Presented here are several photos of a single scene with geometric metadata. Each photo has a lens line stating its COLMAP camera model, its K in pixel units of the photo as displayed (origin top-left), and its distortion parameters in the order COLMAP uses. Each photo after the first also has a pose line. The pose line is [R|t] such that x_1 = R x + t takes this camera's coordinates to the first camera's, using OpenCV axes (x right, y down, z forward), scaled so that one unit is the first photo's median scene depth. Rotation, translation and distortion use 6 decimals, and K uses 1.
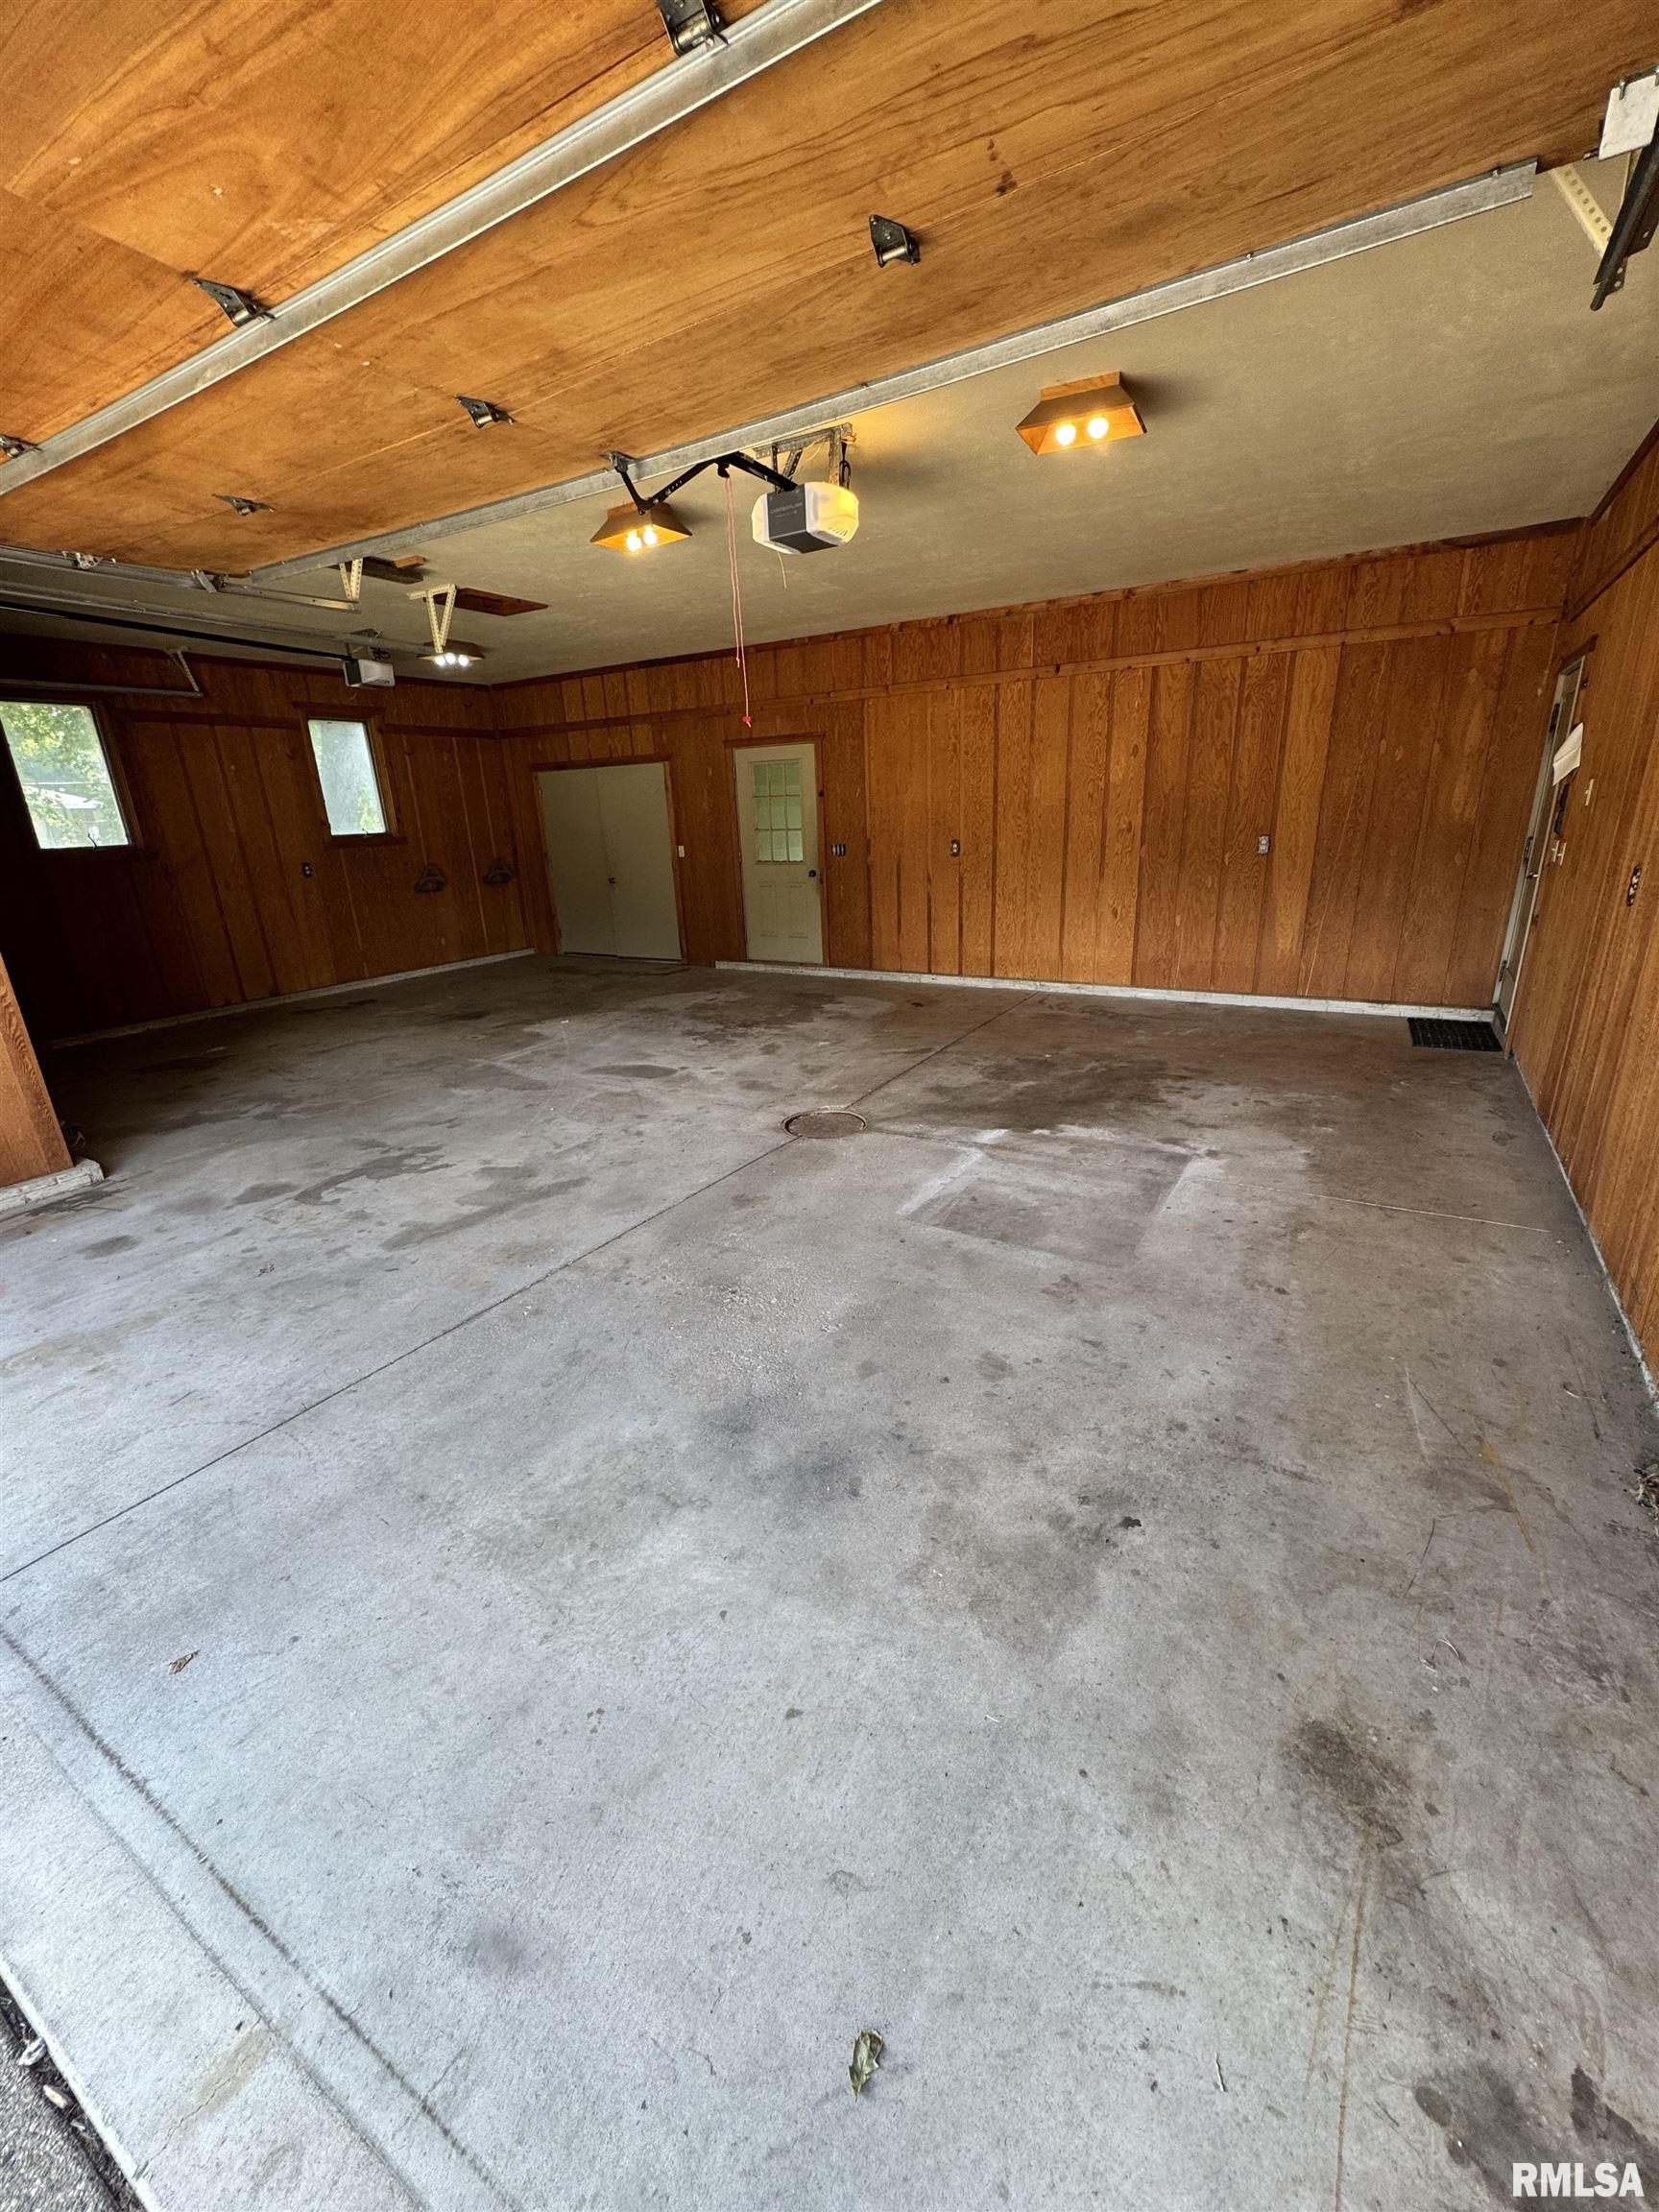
lens RADIAL K [[889.6, 0, 827.8], [0, 889.6, 1106.0], [0, 0, 1]] dist [0.000640, -0.000207]
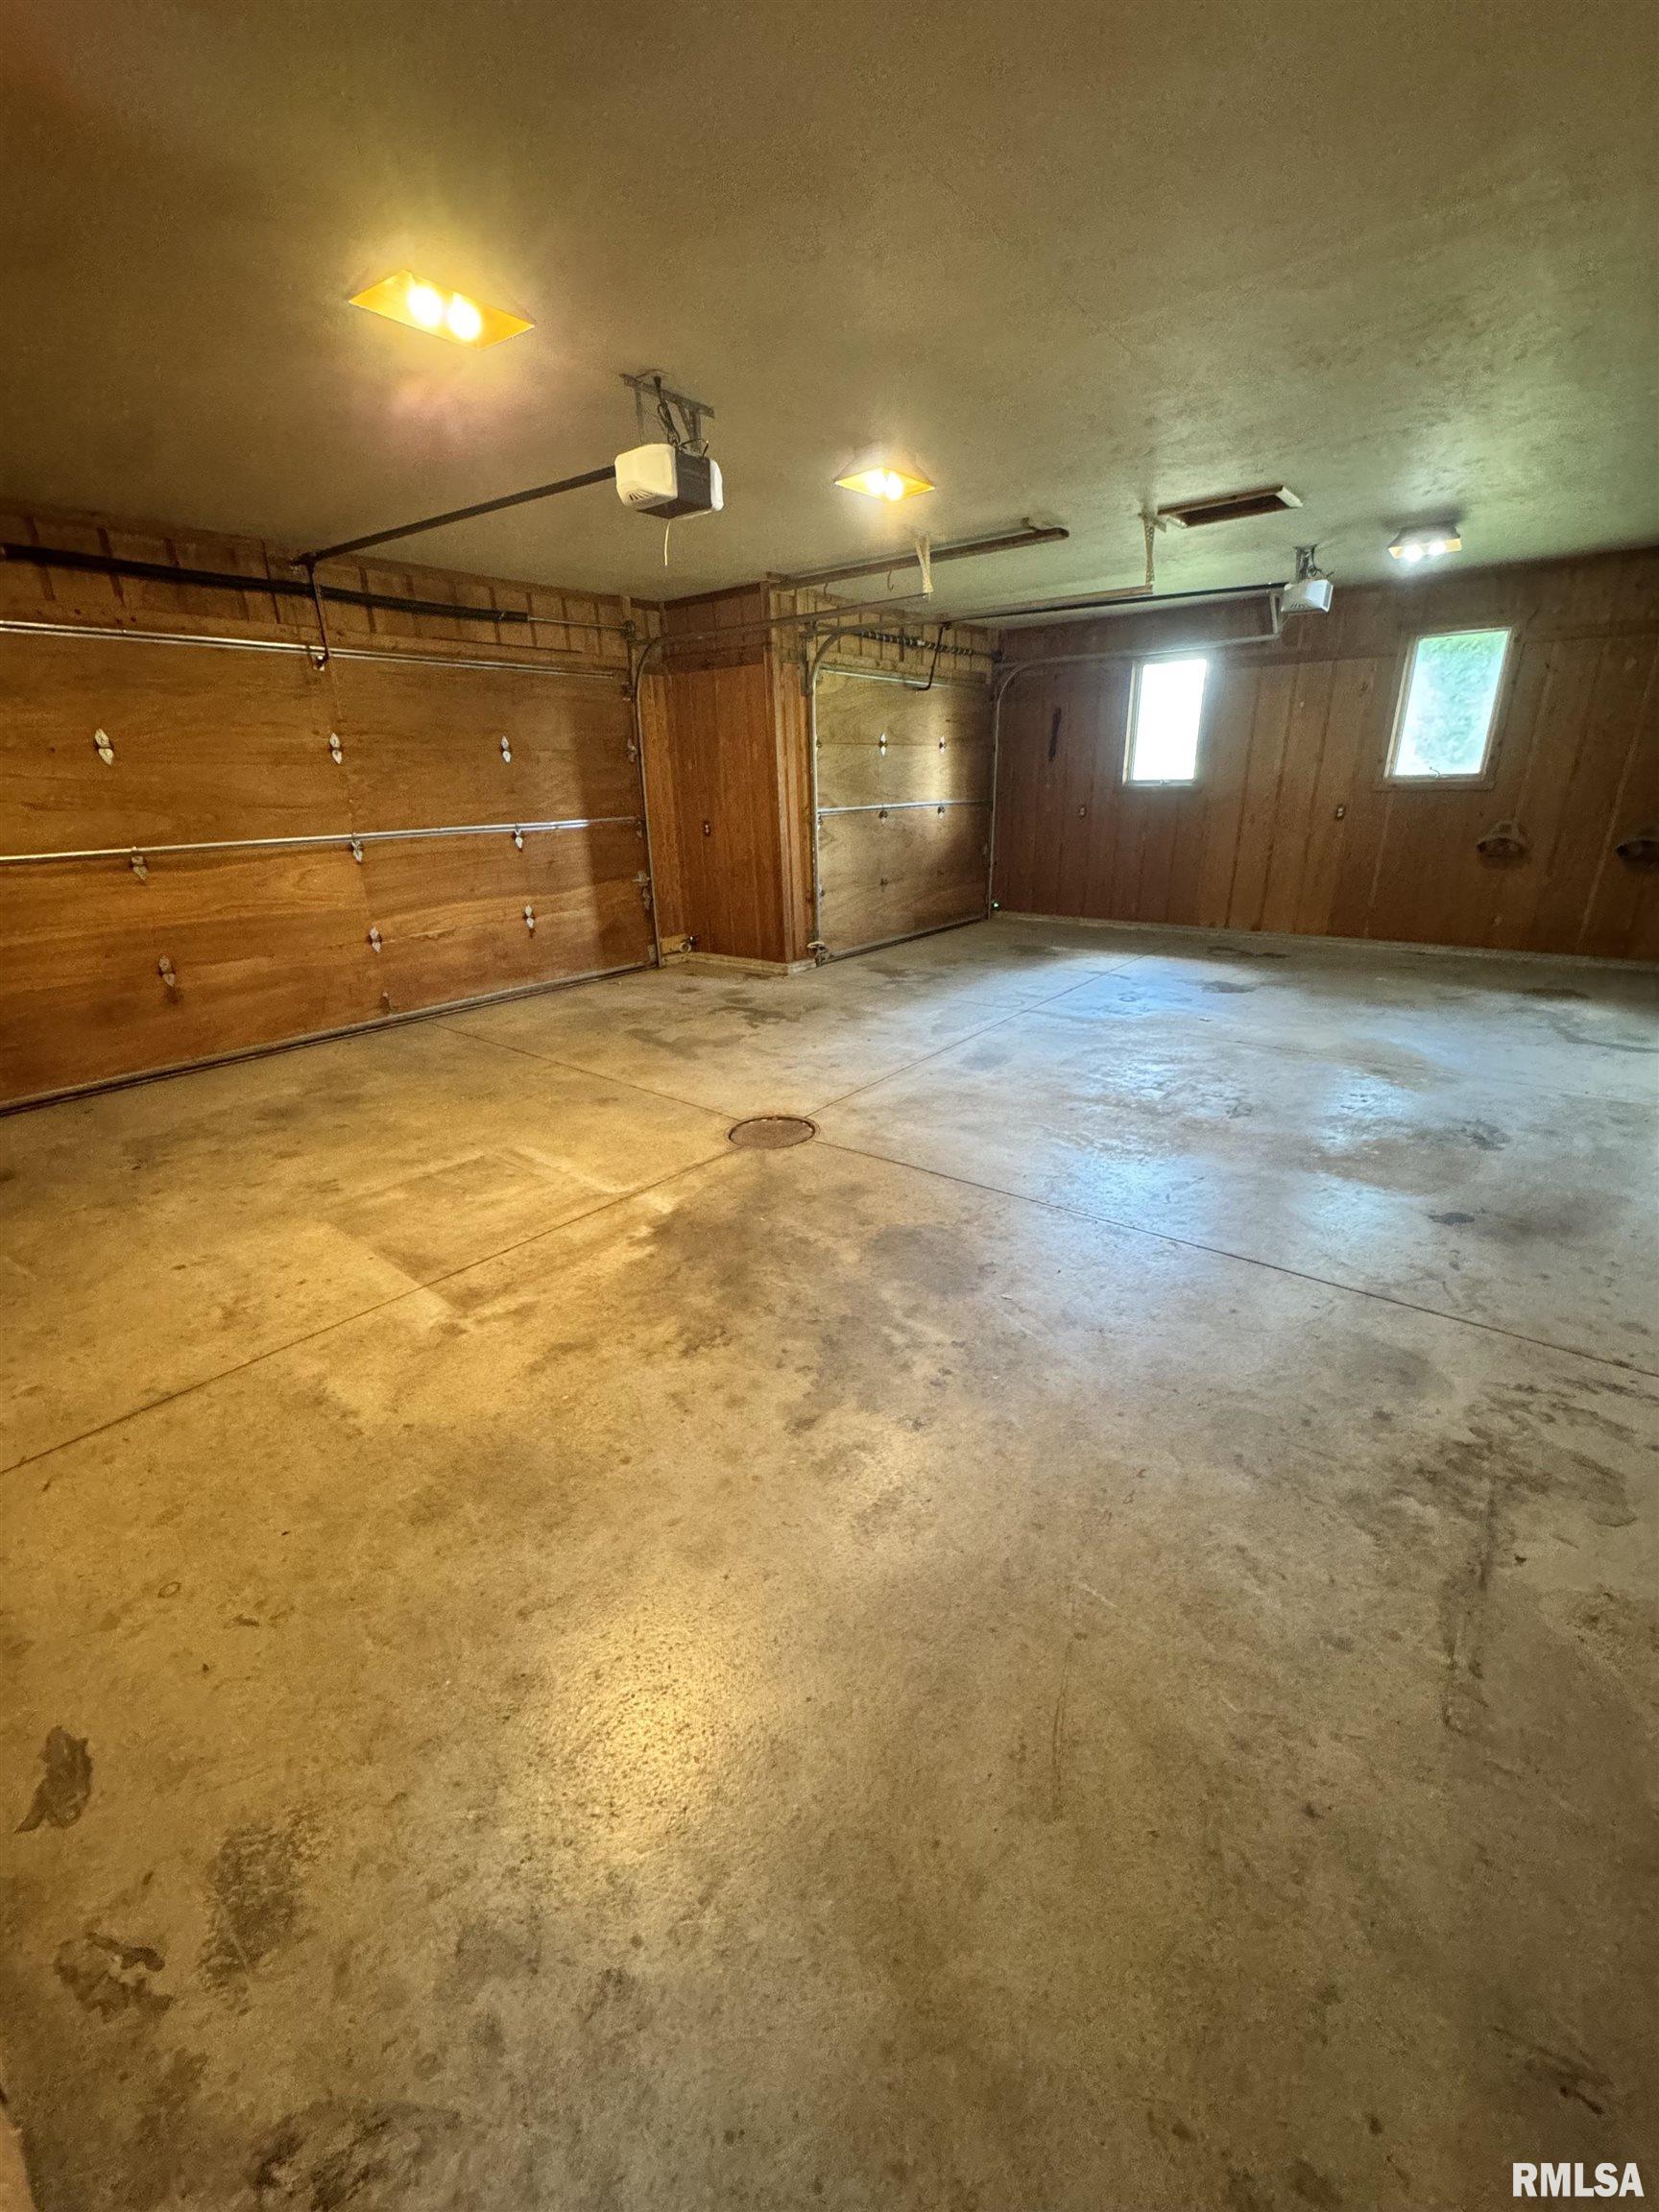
lens RADIAL K [[889.6, 0, 828.6], [0, 889.6, 1112.5], [0, 0, 1]] dist [0.000640, -0.000207]
pose [[-0.136166, 0.389241, -0.911016, 0.915445], [-0.284104, 0.865614, 0.412307, -0.439528], [0.949075, 0.314965, -0.007283, 1.179384]]
